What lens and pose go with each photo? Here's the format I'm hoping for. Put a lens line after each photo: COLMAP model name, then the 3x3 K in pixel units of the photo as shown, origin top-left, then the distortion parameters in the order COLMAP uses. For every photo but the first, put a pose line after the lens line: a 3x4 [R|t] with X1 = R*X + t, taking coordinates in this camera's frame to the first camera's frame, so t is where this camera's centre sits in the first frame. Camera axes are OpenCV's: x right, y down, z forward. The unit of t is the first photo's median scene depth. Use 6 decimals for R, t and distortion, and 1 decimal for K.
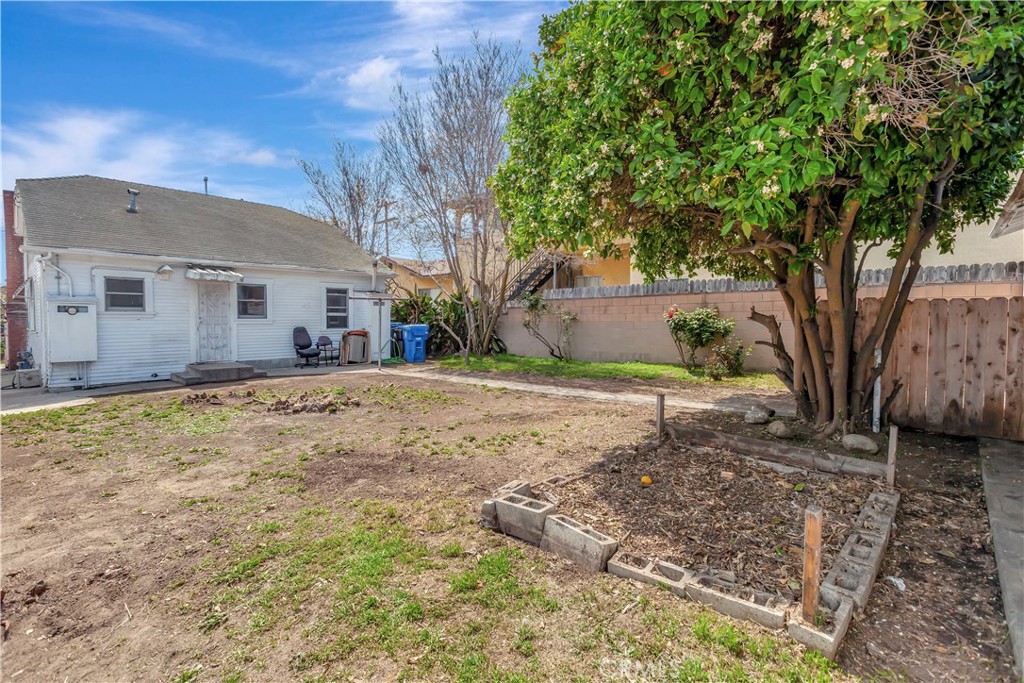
lens RADIAL K [[470.2, 0, 487.3], [0, 470.2, 340.8], [0, 0, 1]] dist [-0.016898, 0.002181]
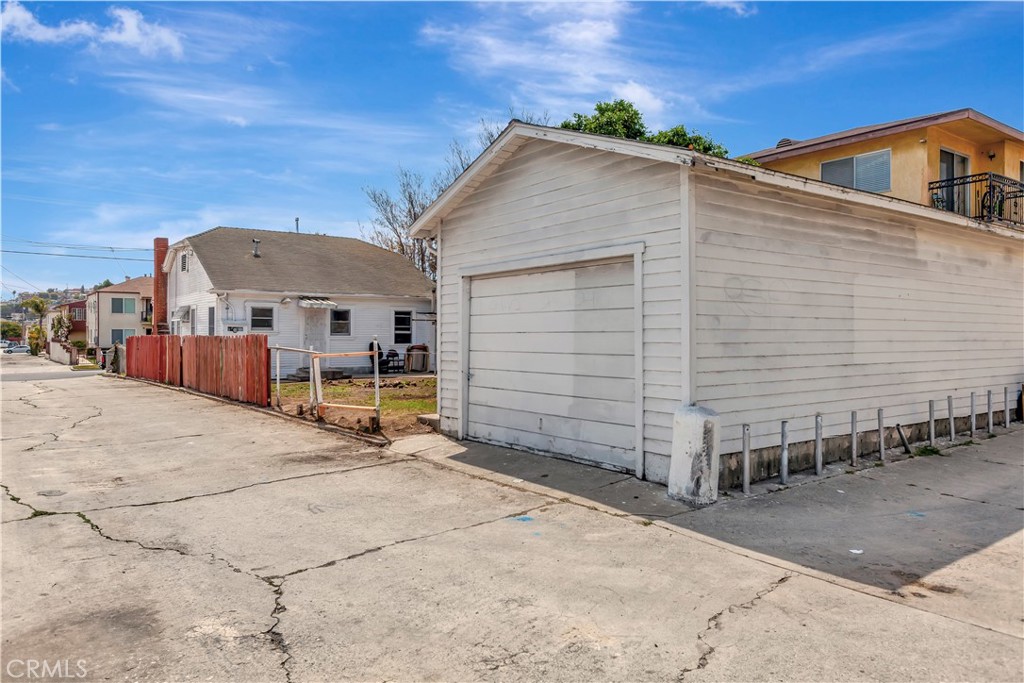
lens RADIAL K [[705.1, 0, 513.0], [0, 705.1, 340.3], [0, 0, 1]] dist [0.001663, 0.000034]
pose [[0.988717, -0.003019, -0.149762, 0.251170], [-0.004055, 0.998891, -0.046905, 0.052182], [0.149738, 0.046984, 0.987609, -0.810416]]
